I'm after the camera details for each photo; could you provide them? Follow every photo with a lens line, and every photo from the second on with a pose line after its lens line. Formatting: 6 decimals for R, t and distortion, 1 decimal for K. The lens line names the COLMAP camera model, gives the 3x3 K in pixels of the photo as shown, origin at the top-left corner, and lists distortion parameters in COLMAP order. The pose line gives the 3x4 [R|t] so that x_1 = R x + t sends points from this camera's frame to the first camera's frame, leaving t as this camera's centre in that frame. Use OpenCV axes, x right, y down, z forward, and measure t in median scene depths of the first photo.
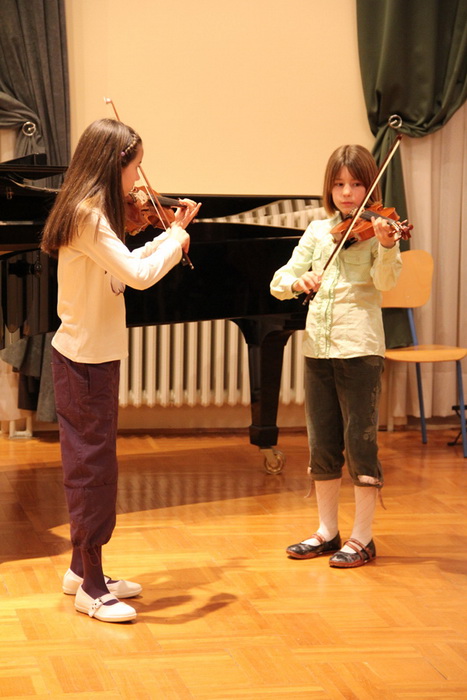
lens RADIAL K [[2186.6, 0, 233.5], [0, 2186.6, 350.0], [0, 0, 1]] dist [0.855685, -2.303671]
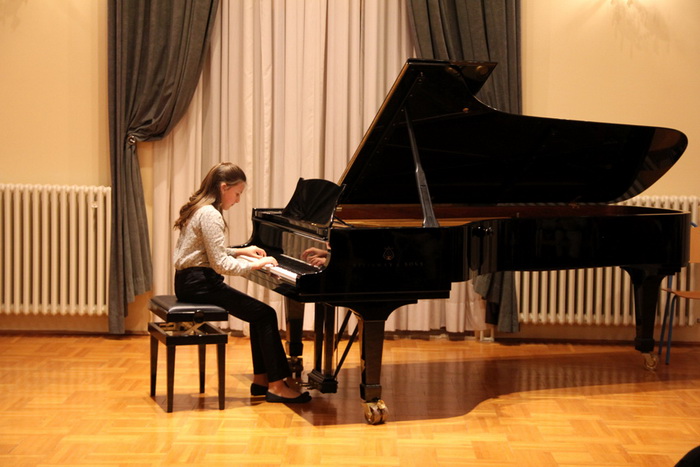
lens RADIAL K [[1470.1, 0, 349.2], [0, 1470.1, 241.5], [0, 0, 1]] dist [0.355366, 0.357448]
pose [[0.978436, 0.012666, -0.206164, 0.024360], [-0.019935, 0.999249, -0.033222, 0.005315], [0.205588, 0.036616, 0.977953, -0.058557]]
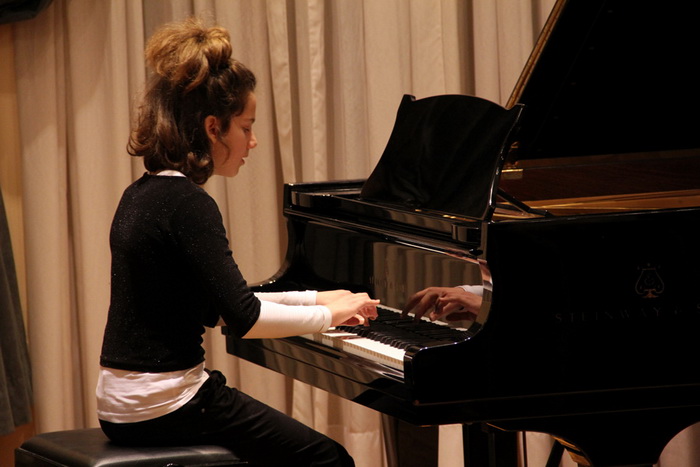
lens RADIAL K [[4084.0, 0, 350.0], [0, 4084.0, 233.5], [0, 0, 1]] dist [1.652514, 3.266249]
pose [[0.963993, -0.049295, -0.261318, 0.040970], [0.039152, 0.998269, -0.043883, 0.009562], [0.263029, 0.032072, 0.964255, -0.095471]]
